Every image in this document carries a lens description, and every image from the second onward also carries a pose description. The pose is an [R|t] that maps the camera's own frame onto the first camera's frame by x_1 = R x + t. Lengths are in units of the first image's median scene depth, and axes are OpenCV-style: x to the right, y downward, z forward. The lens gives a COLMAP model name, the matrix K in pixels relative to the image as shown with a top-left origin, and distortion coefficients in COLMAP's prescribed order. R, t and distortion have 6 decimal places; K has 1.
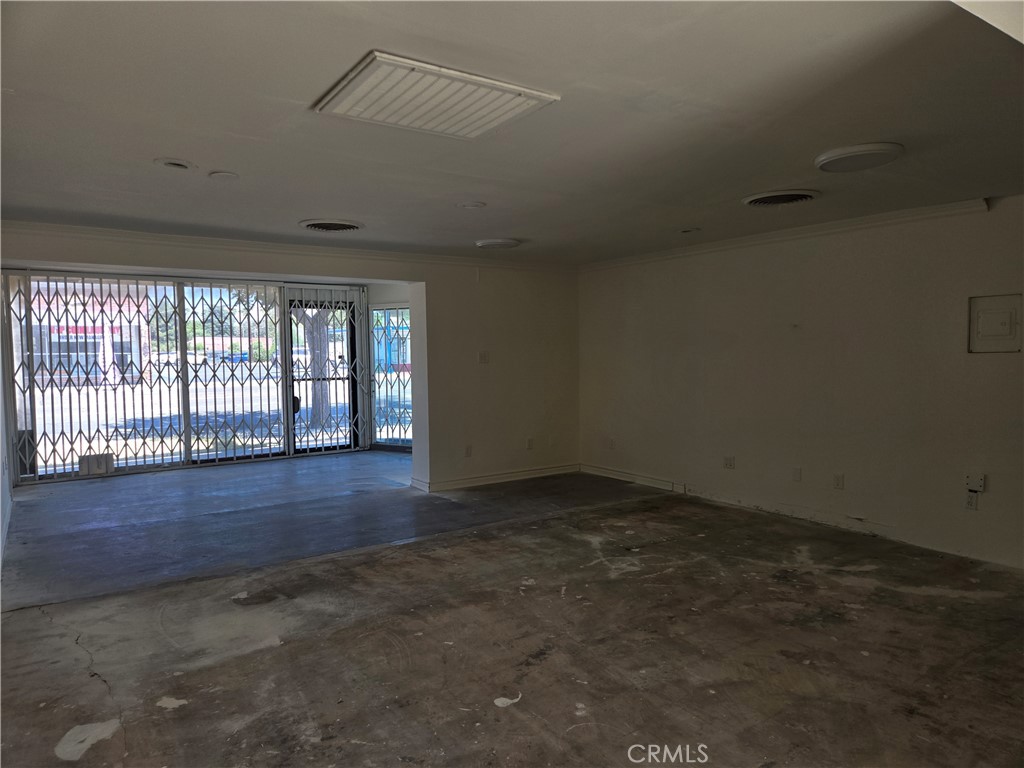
lens RADIAL K [[685.5, 0, 516.0], [0, 685.5, 392.1], [0, 0, 1]] dist [0.078397, -0.070399]
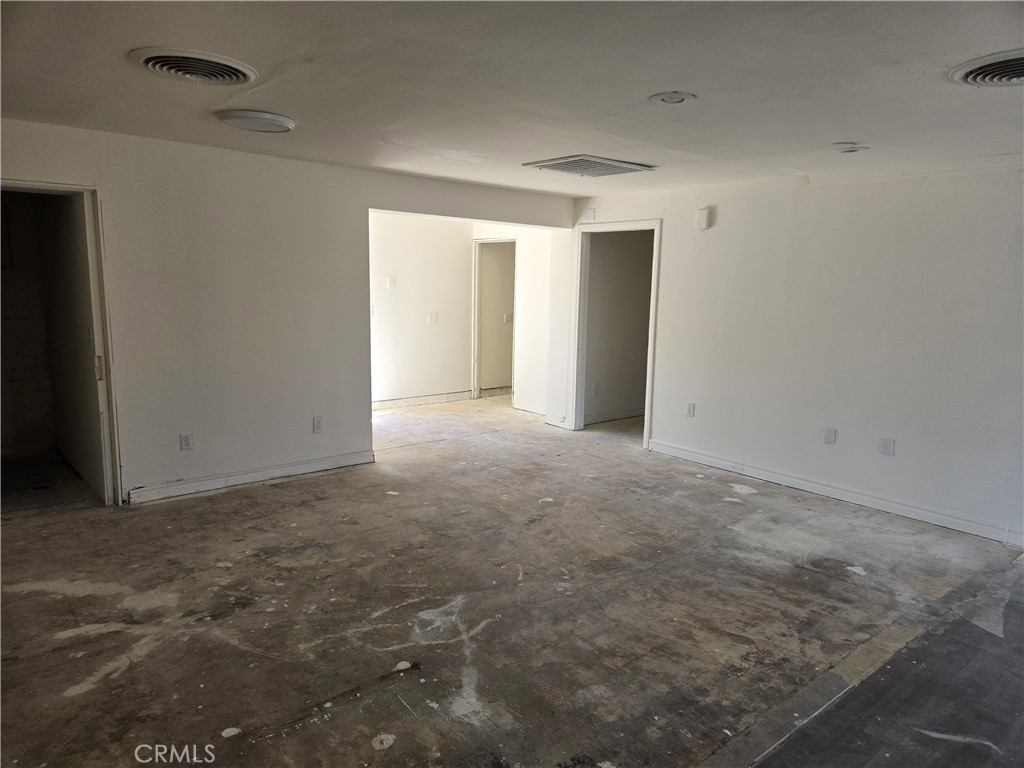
lens RADIAL K [[685.5, 0, 516.0], [0, 685.5, 392.1], [0, 0, 1]] dist [0.078397, -0.070399]
pose [[-0.995005, 0.000187, -0.099826, 0.160271], [-0.022762, 0.973229, 0.228706, -0.148372], [0.097197, 0.229836, -0.968364, 1.769294]]
